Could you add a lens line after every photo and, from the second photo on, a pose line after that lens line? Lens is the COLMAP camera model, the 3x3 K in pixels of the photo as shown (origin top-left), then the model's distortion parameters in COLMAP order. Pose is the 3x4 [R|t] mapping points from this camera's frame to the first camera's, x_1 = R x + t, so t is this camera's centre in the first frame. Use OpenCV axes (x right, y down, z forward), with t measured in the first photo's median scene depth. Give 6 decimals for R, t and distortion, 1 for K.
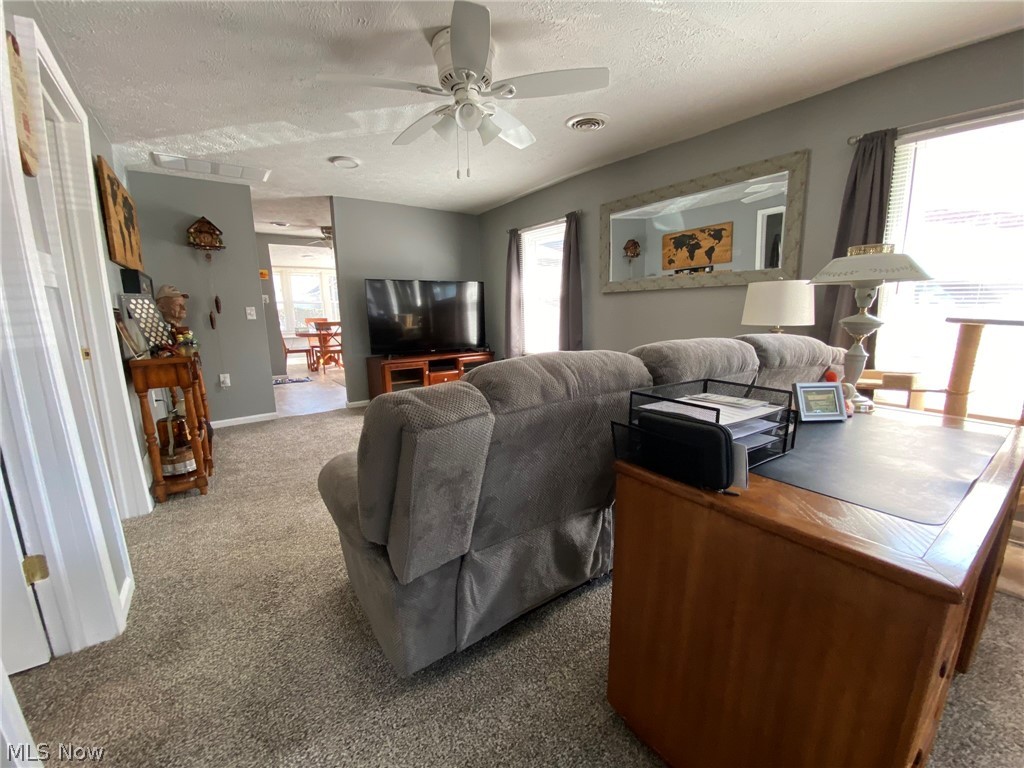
lens RADIAL K [[411.8, 0, 512.0], [0, 411.8, 384.0], [0, 0, 1]] dist [0.021369, -0.017291]
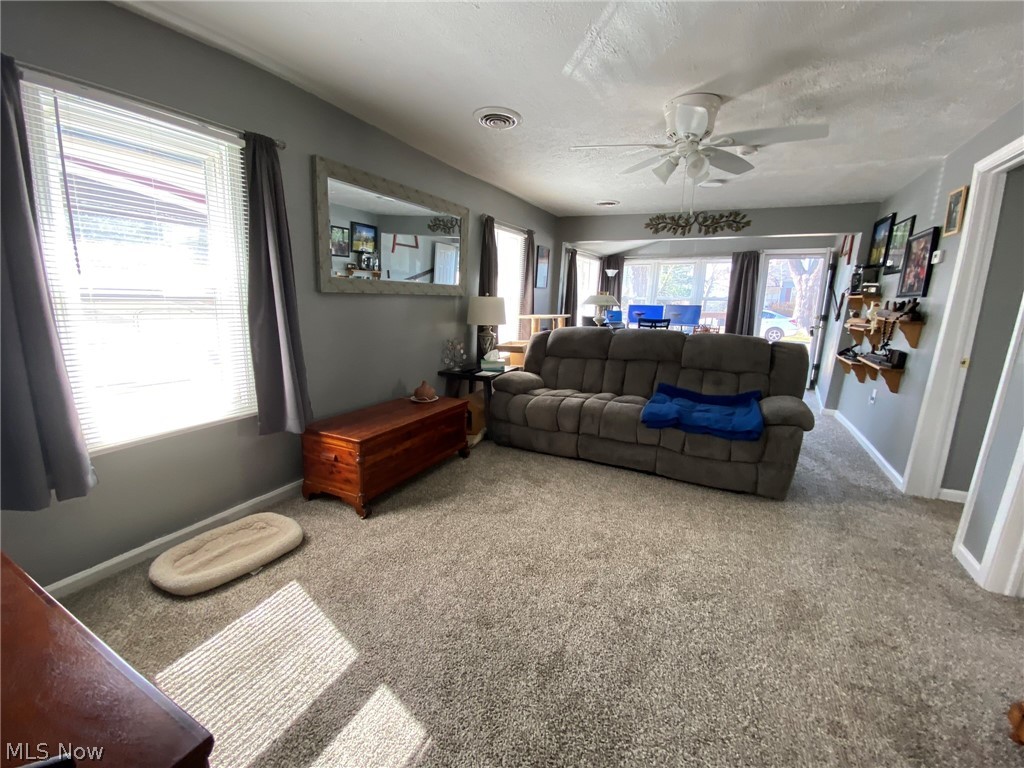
lens RADIAL K [[422.9, 0, 507.7], [0, 422.9, 384.3], [0, 0, 1]] dist [0.019805, -0.022187]
pose [[-0.449518, -0.177768, 0.875404, -0.478176], [0.153342, 0.950094, 0.271676, -0.198917], [-0.880011, 0.256359, -0.399825, 0.942871]]
